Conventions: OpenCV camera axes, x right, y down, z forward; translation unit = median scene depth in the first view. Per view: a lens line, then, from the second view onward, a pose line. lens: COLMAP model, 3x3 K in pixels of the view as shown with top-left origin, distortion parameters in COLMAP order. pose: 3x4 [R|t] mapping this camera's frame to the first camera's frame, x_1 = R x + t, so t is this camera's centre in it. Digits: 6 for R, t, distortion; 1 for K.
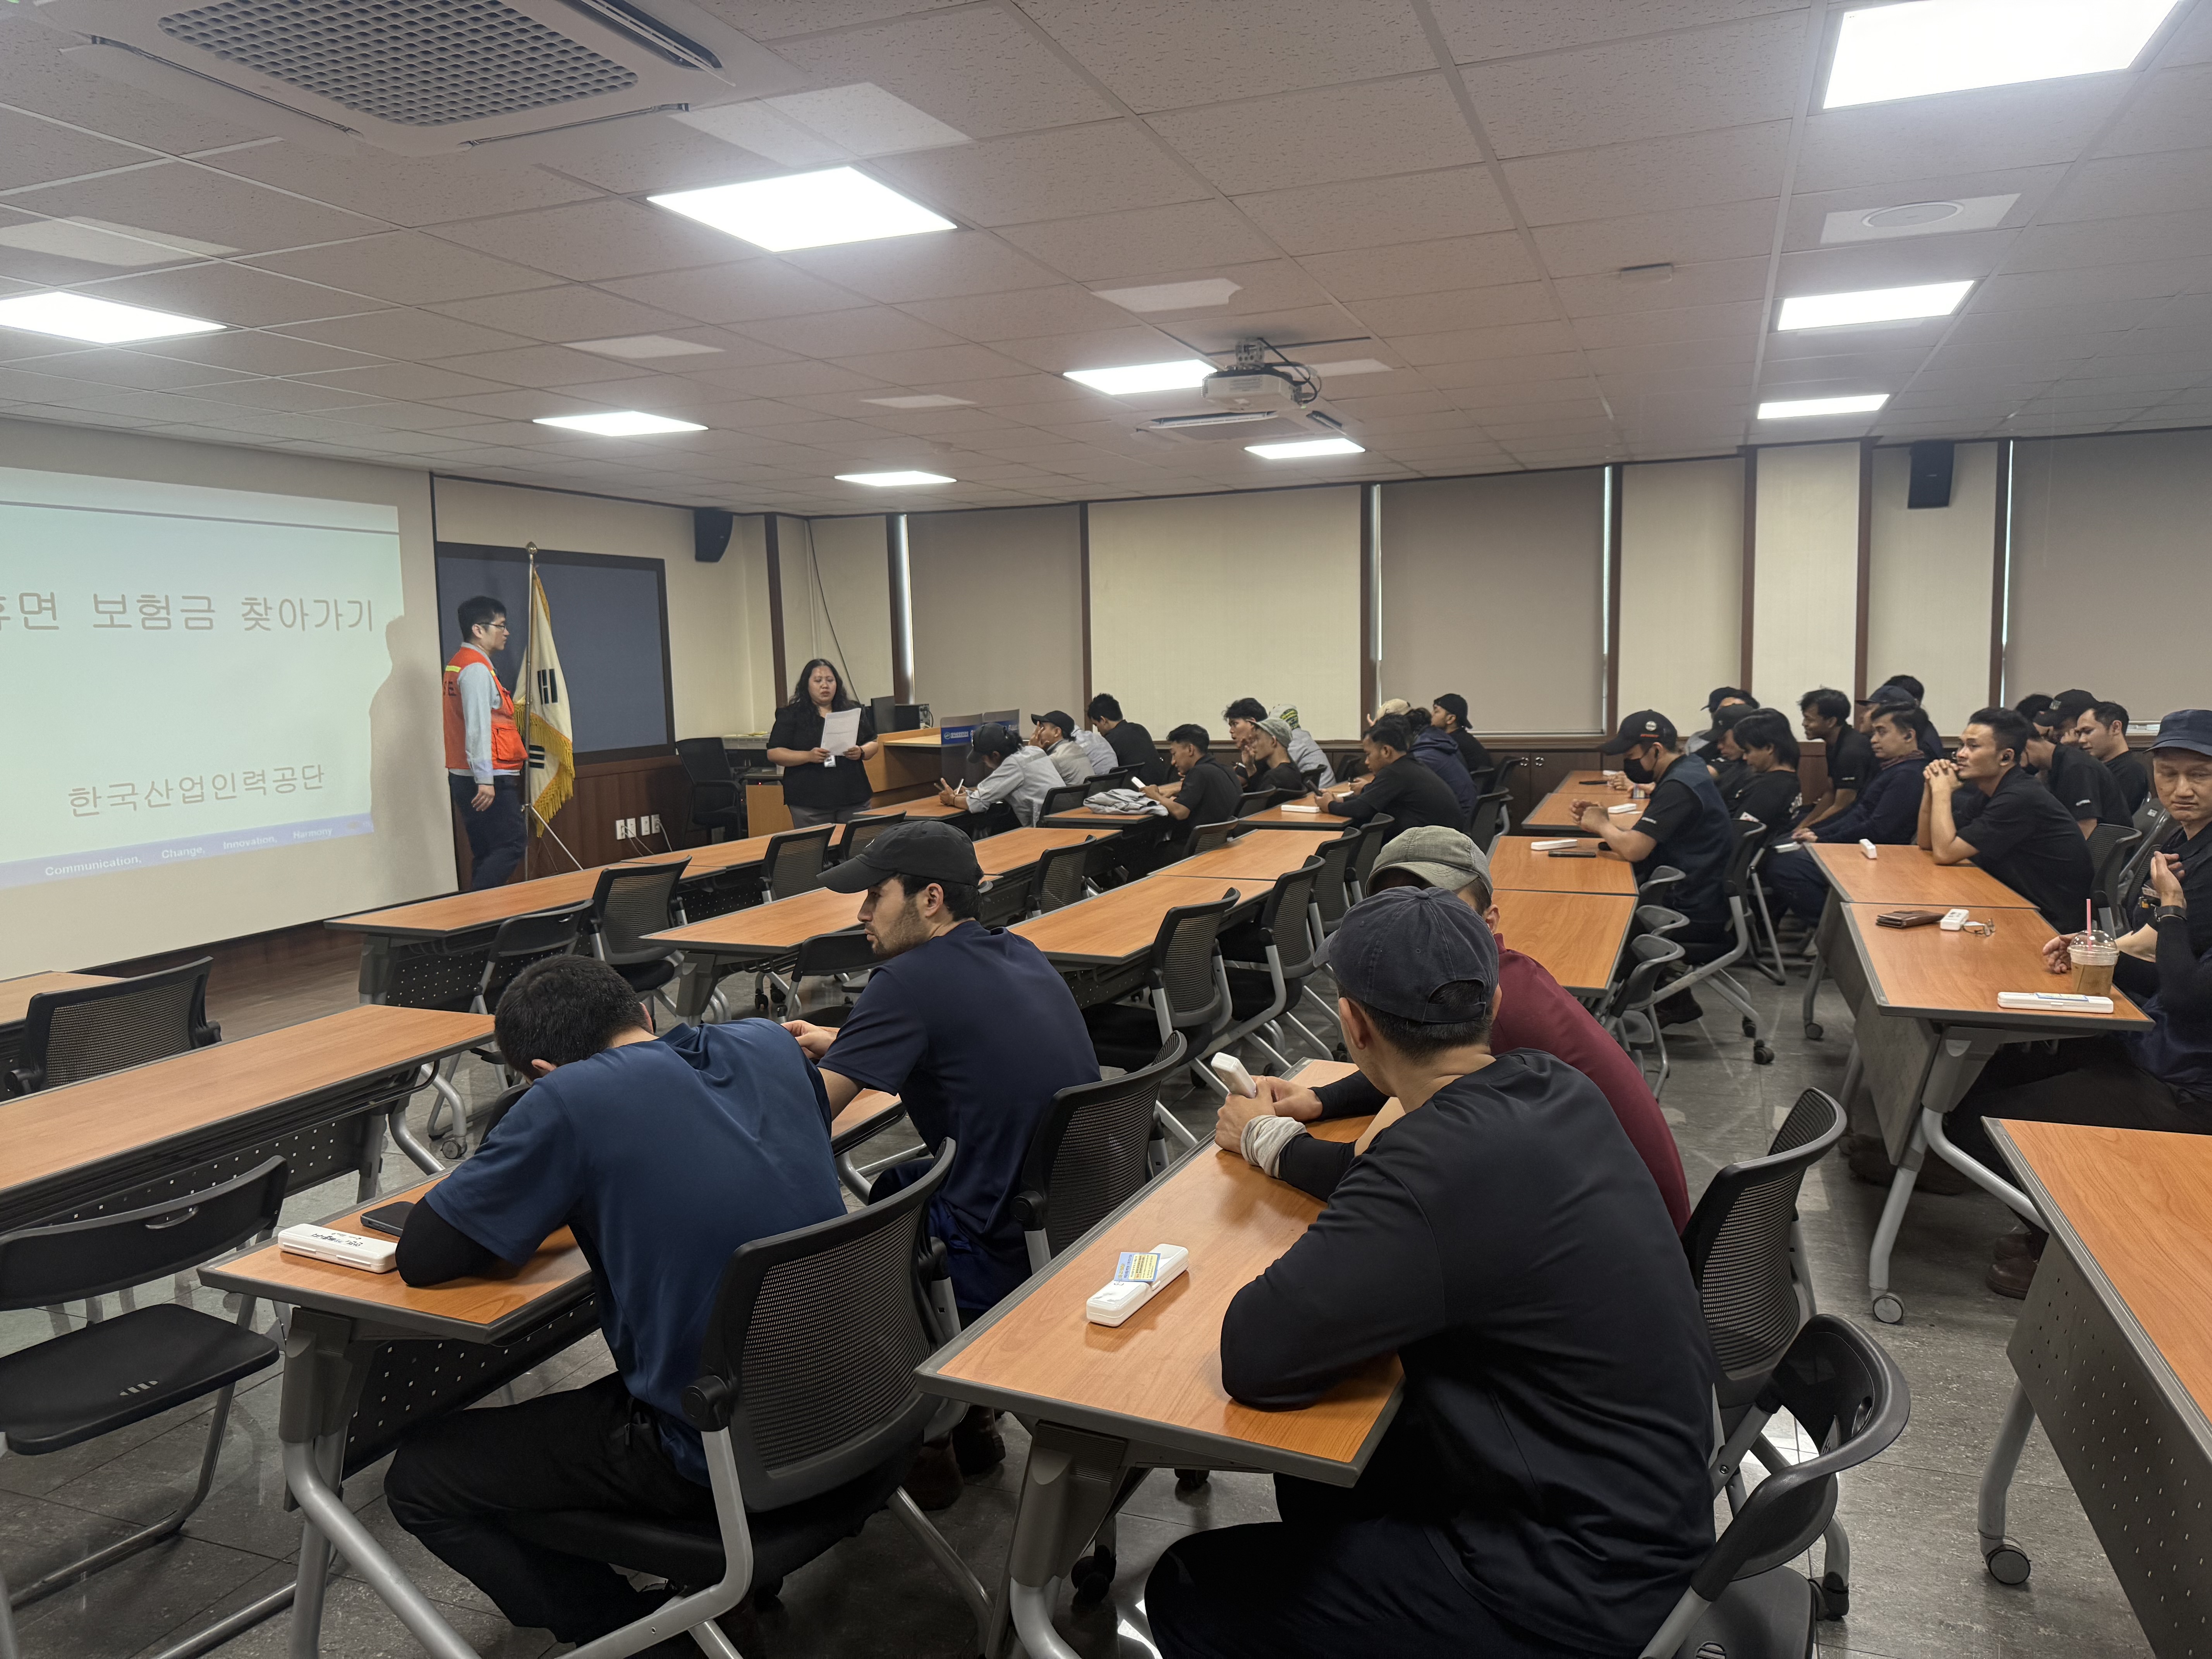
lens RADIAL K [[1548.4, 0, 1093.6], [0, 1548.4, 859.4], [0, 0, 1]] dist [0.052634, -0.058322]
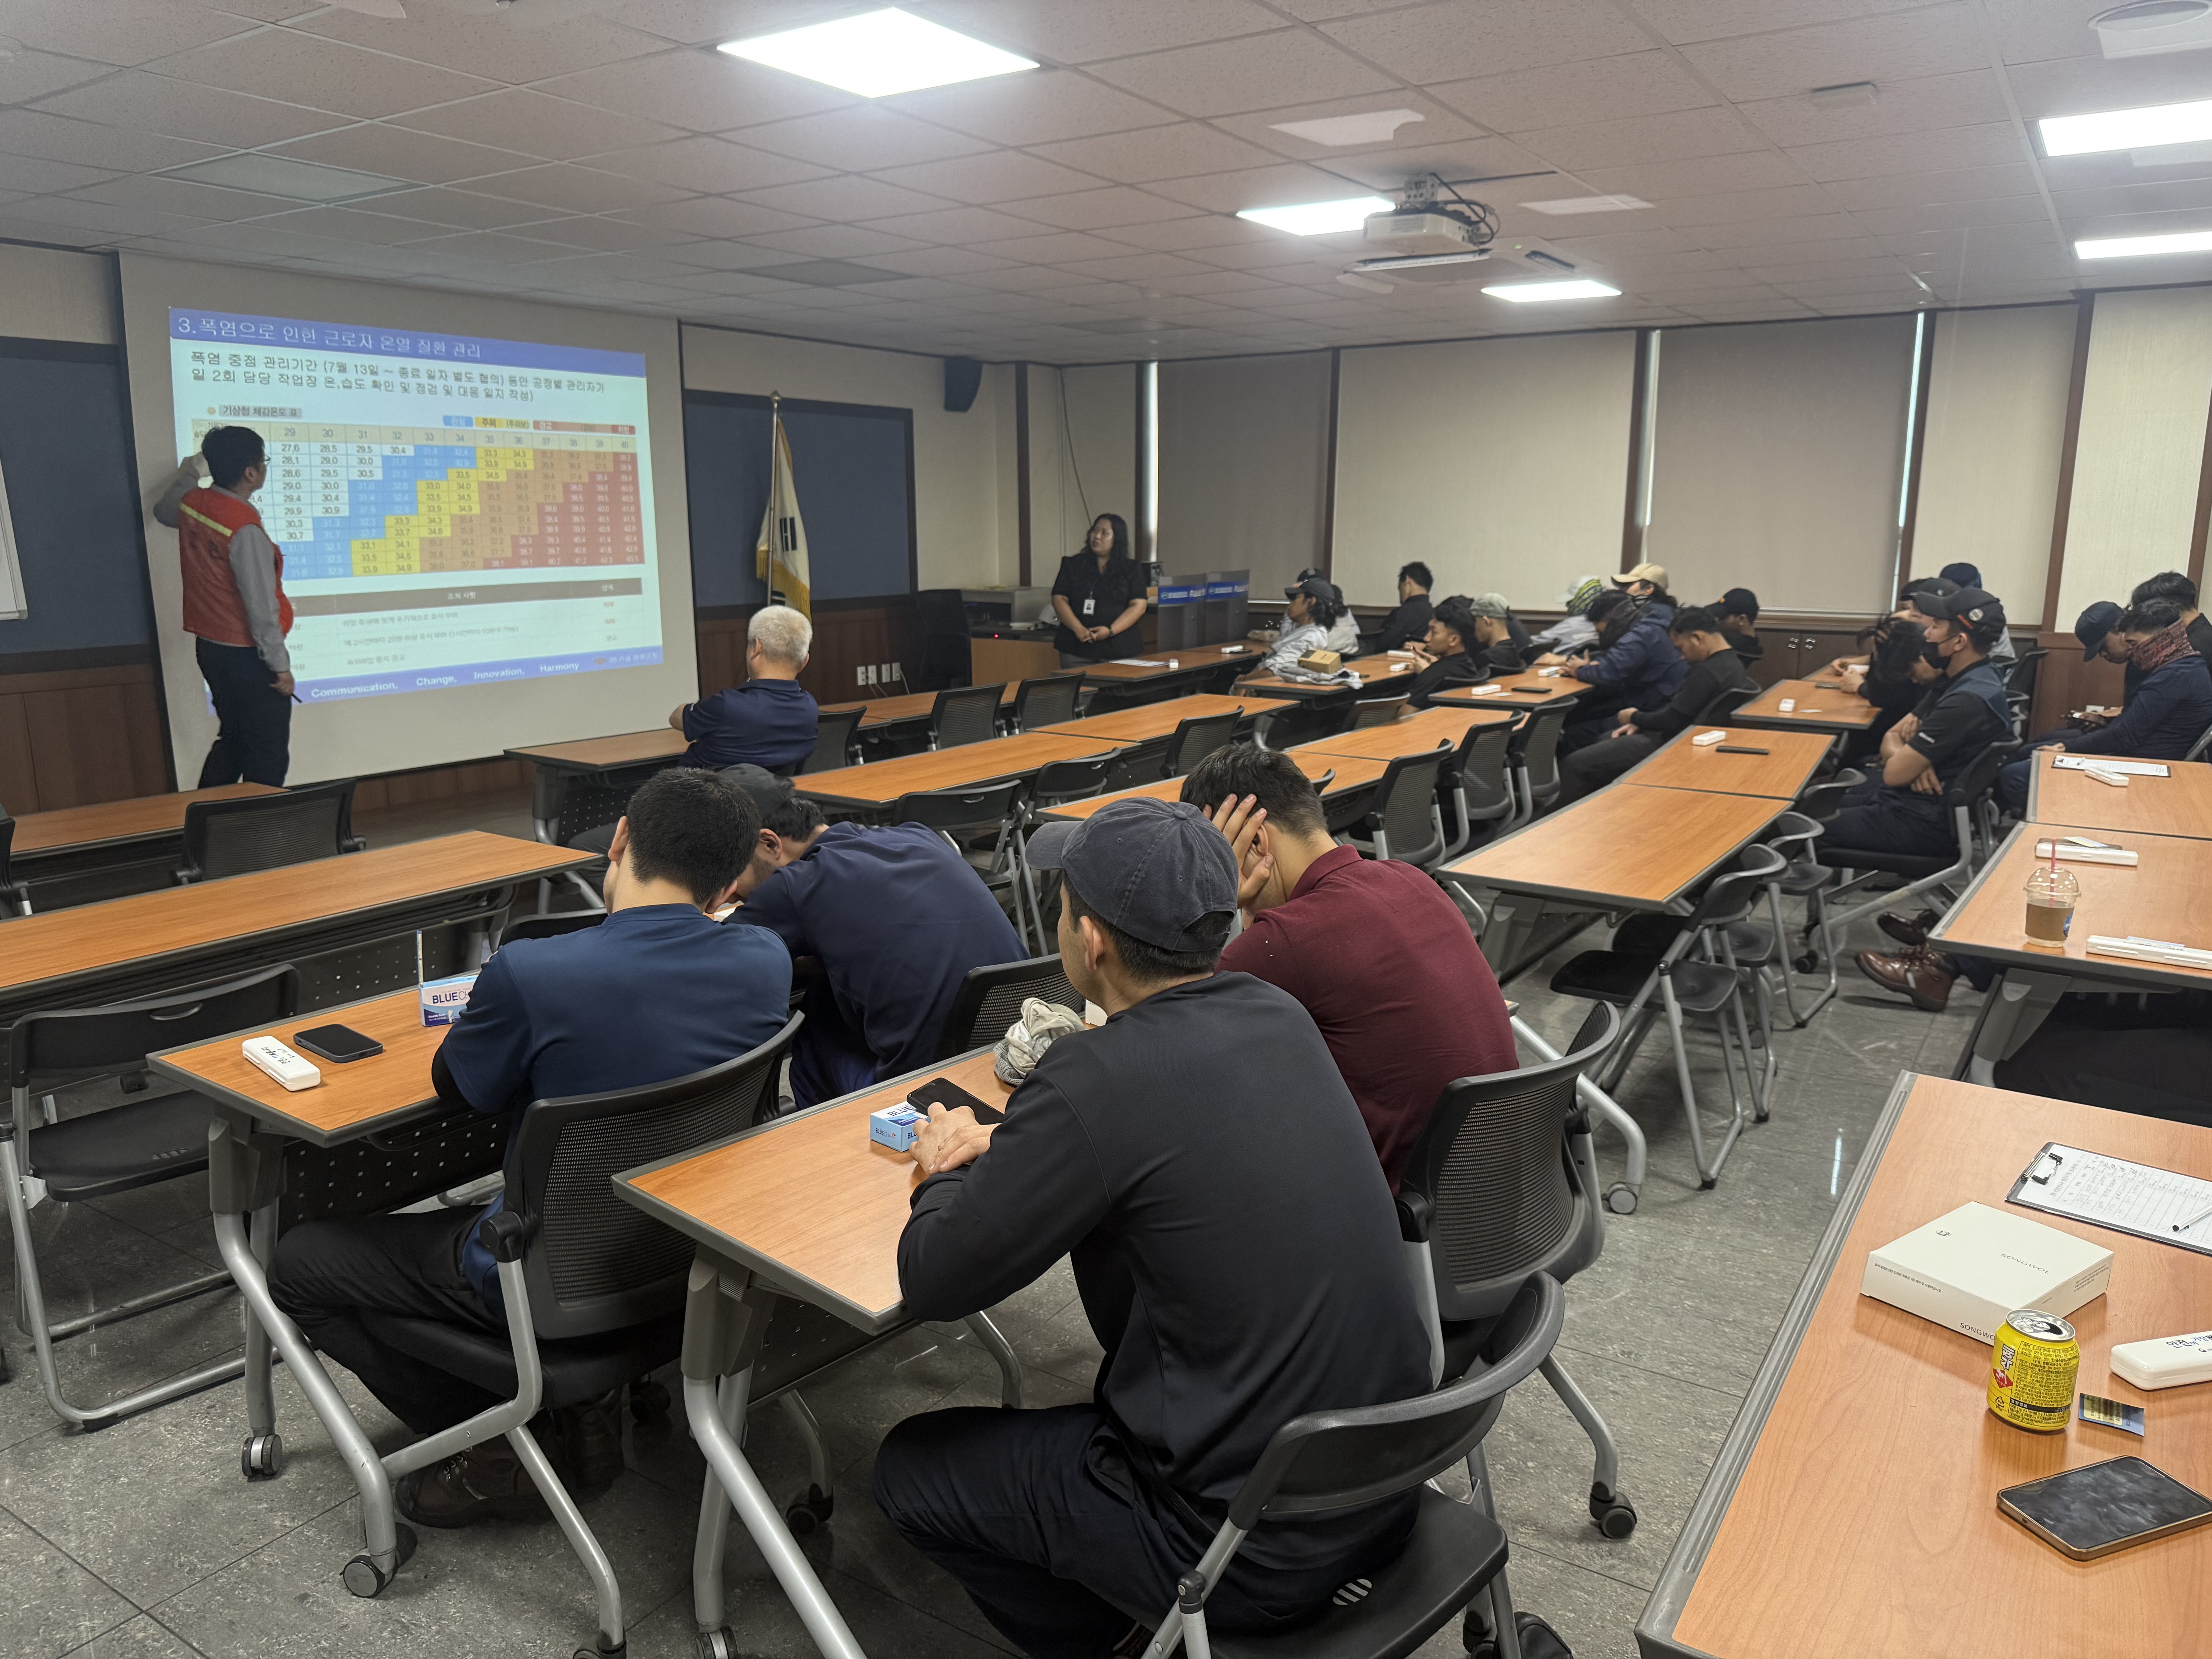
lens RADIAL K [[1548.4, 0, 1113.3], [0, 1548.4, 858.2], [0, 0, 1]] dist [0.052634, -0.058322]
pose [[0.980392, 0.062968, -0.186724, 0.073327], [-0.045537, 0.994318, 0.096215, -0.006539], [0.191722, -0.085826, 0.977689, 0.011871]]
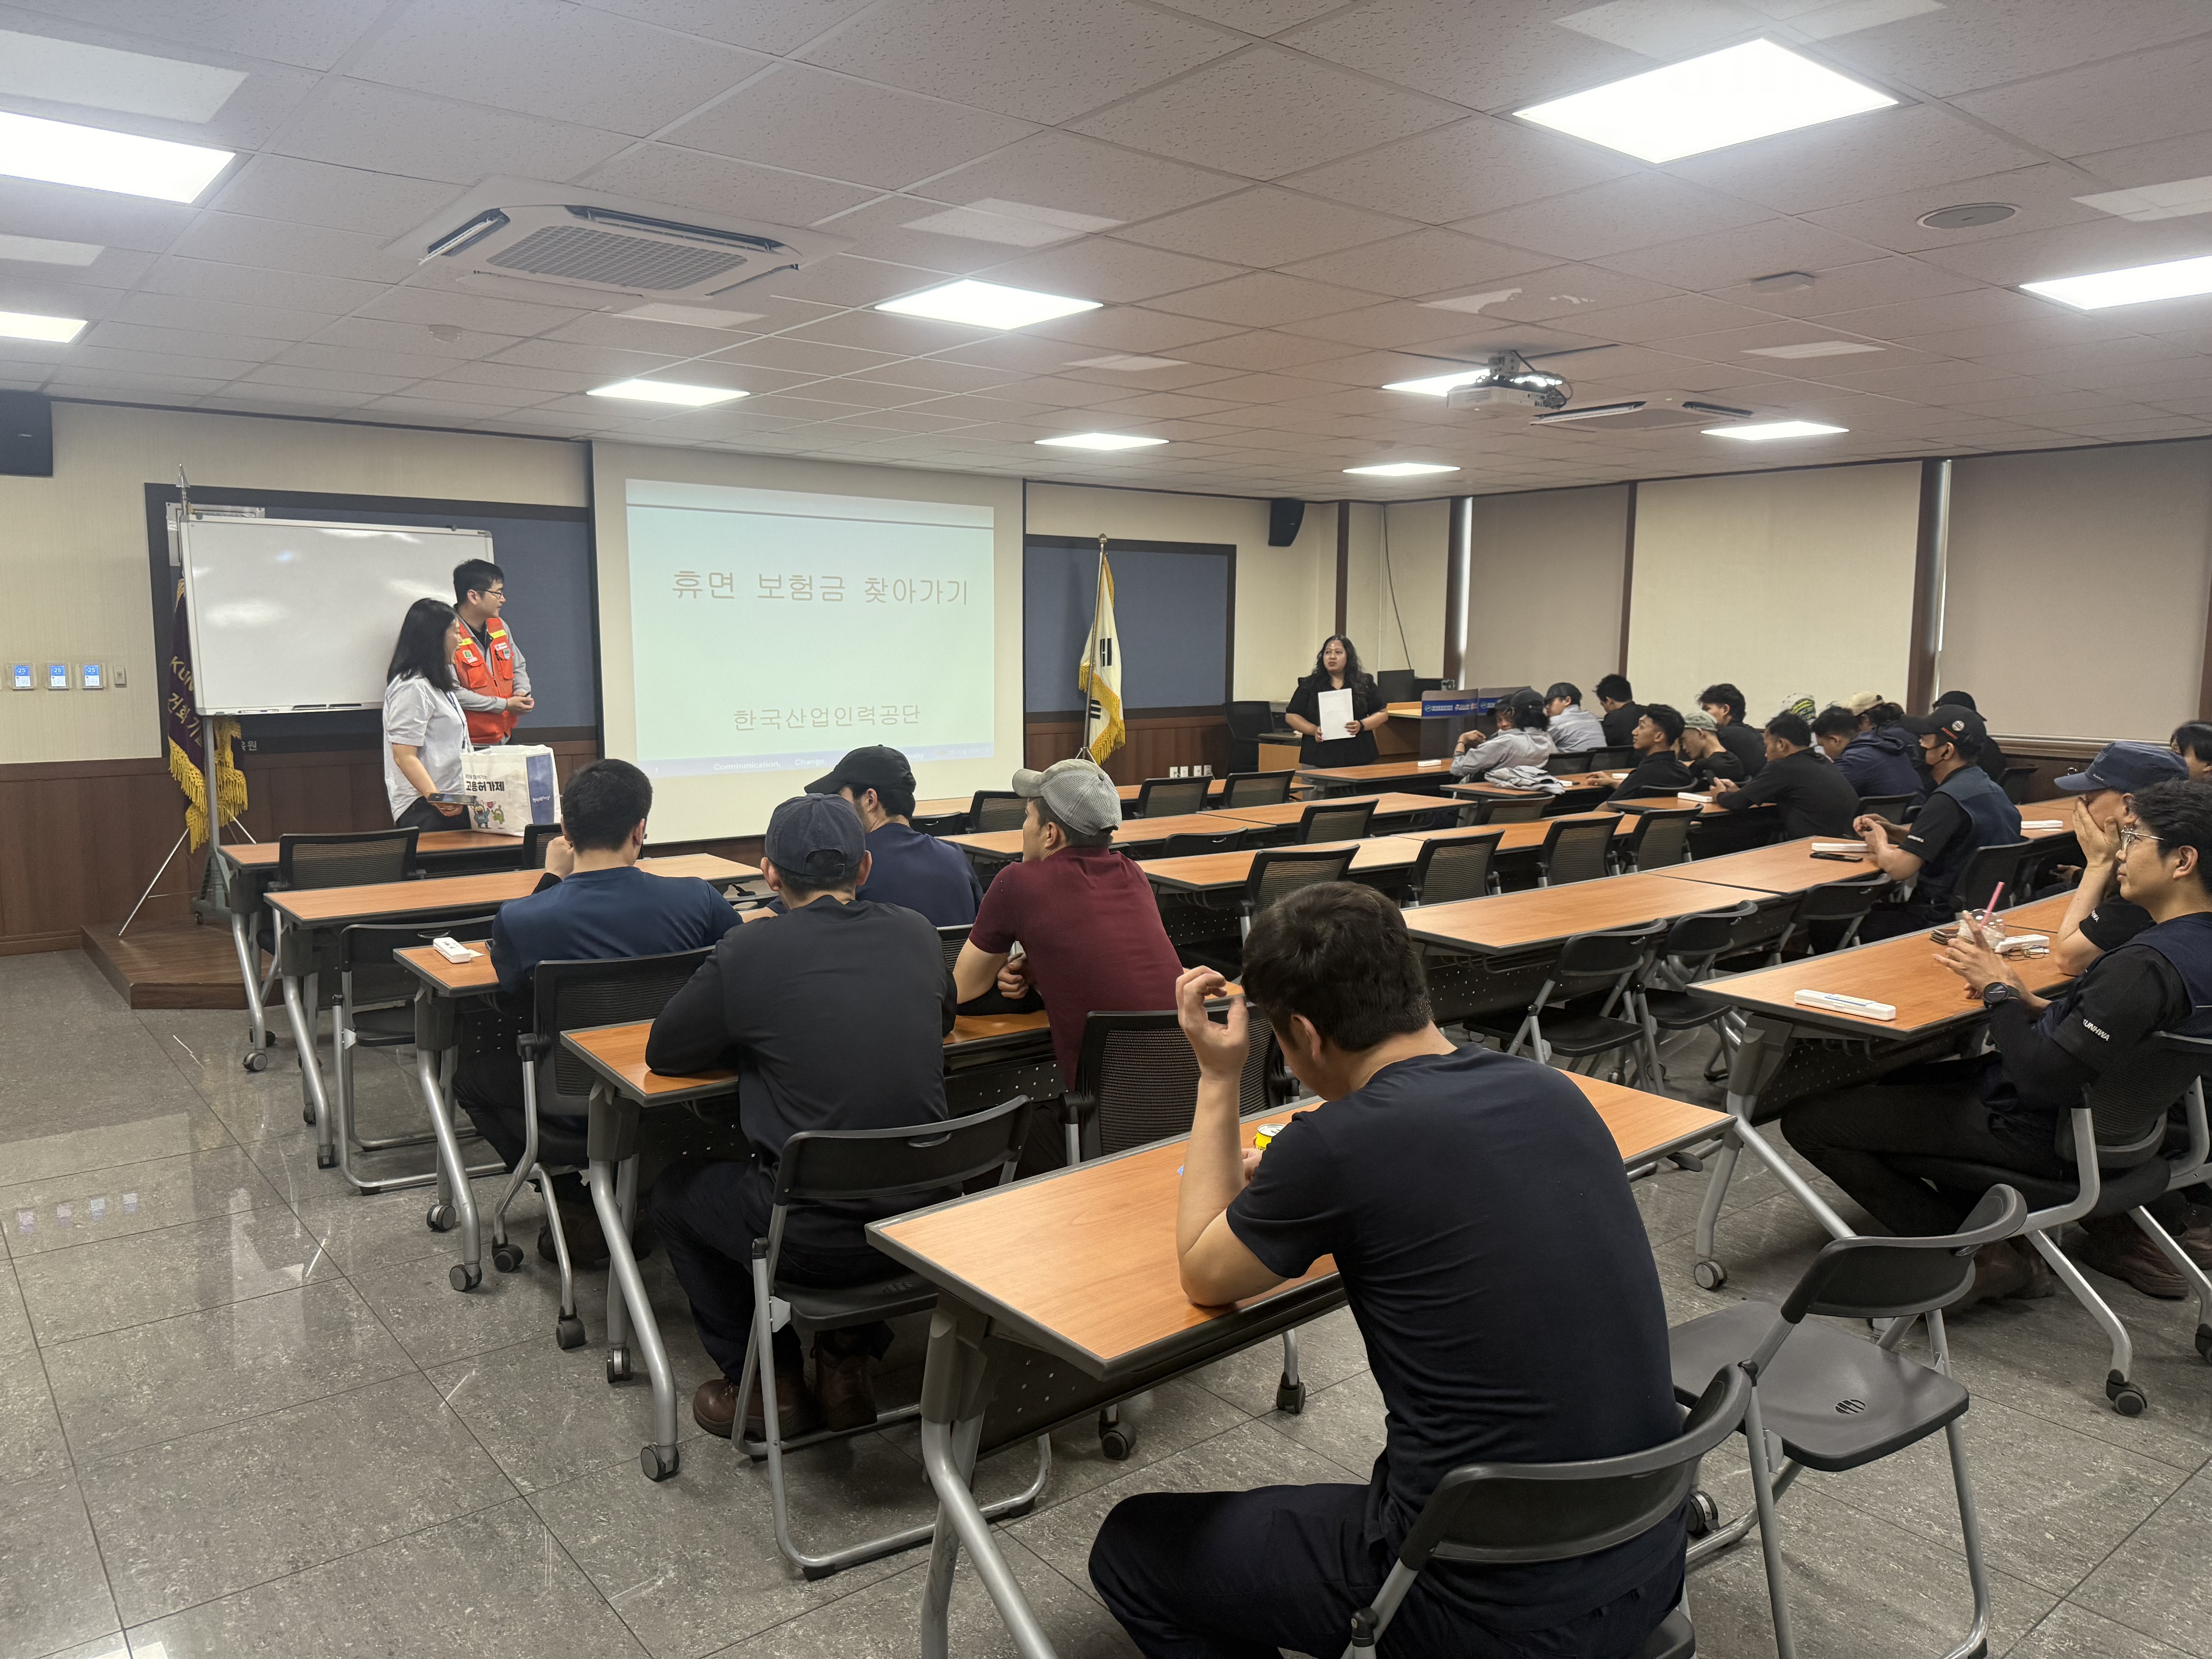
lens RADIAL K [[1548.4, 0, 1097.7], [0, 1548.4, 814.9], [0, 0, 1]] dist [0.052634, -0.058322]
pose [[0.870659, 0.085108, -0.484468, 0.253070], [-0.090060, 0.995850, 0.013093, 0.000319], [0.483572, 0.032232, 0.874711, -0.054207]]
